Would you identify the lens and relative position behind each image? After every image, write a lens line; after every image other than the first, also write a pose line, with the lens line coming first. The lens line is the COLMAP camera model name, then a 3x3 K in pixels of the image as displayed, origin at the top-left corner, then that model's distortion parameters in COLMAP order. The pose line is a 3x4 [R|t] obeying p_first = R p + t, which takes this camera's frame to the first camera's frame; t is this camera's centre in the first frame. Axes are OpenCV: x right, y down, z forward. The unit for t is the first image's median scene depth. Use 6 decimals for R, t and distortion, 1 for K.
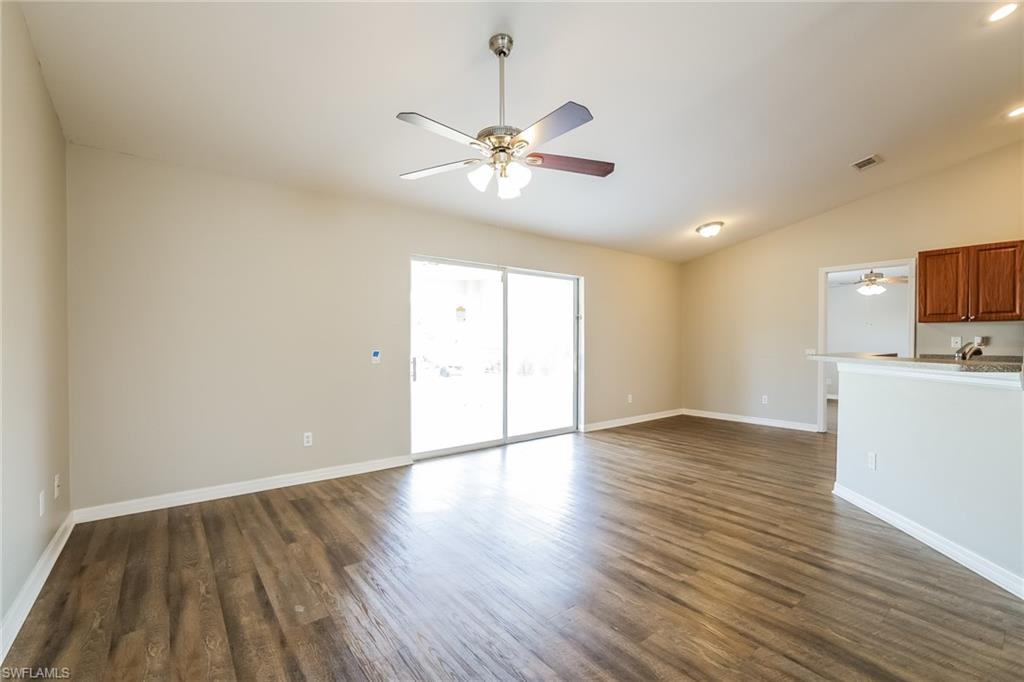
lens RADIAL K [[443.2, 0, 516.0], [0, 443.2, 341.4], [0, 0, 1]] dist [0.001078, 0.001780]
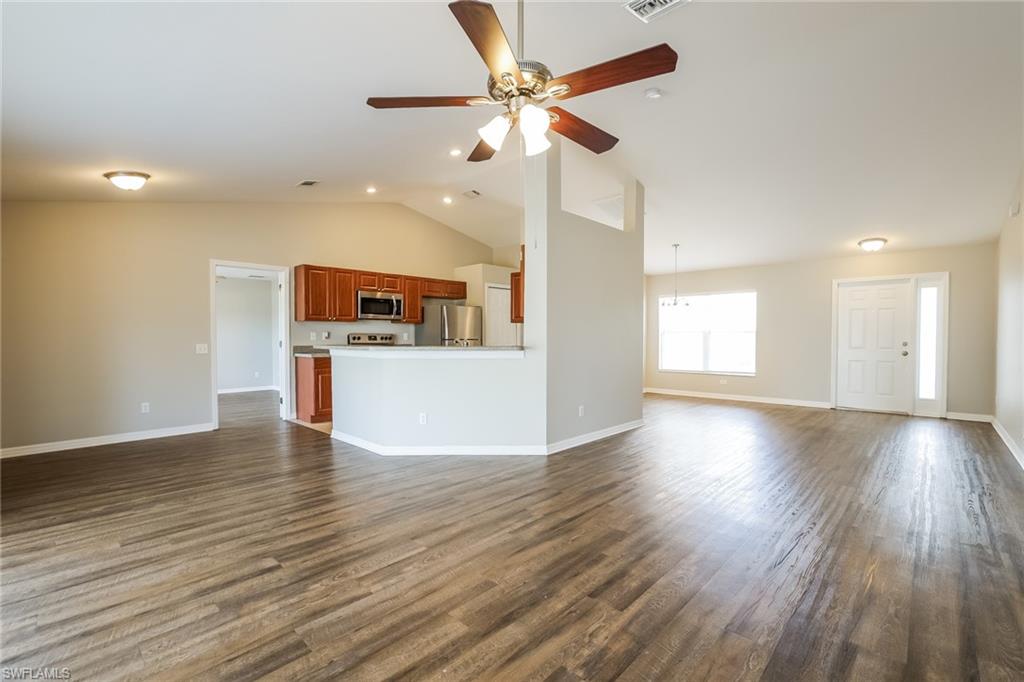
lens RADIAL K [[443.2, 0, 514.3], [0, 443.2, 345.1], [0, 0, 1]] dist [0.001078, 0.001780]
pose [[-0.113926, -0.020492, 0.993278, -0.685115], [-0.001517, 0.999790, 0.020453, -0.000925], [-0.993488, 0.000823, -0.113933, 0.909121]]
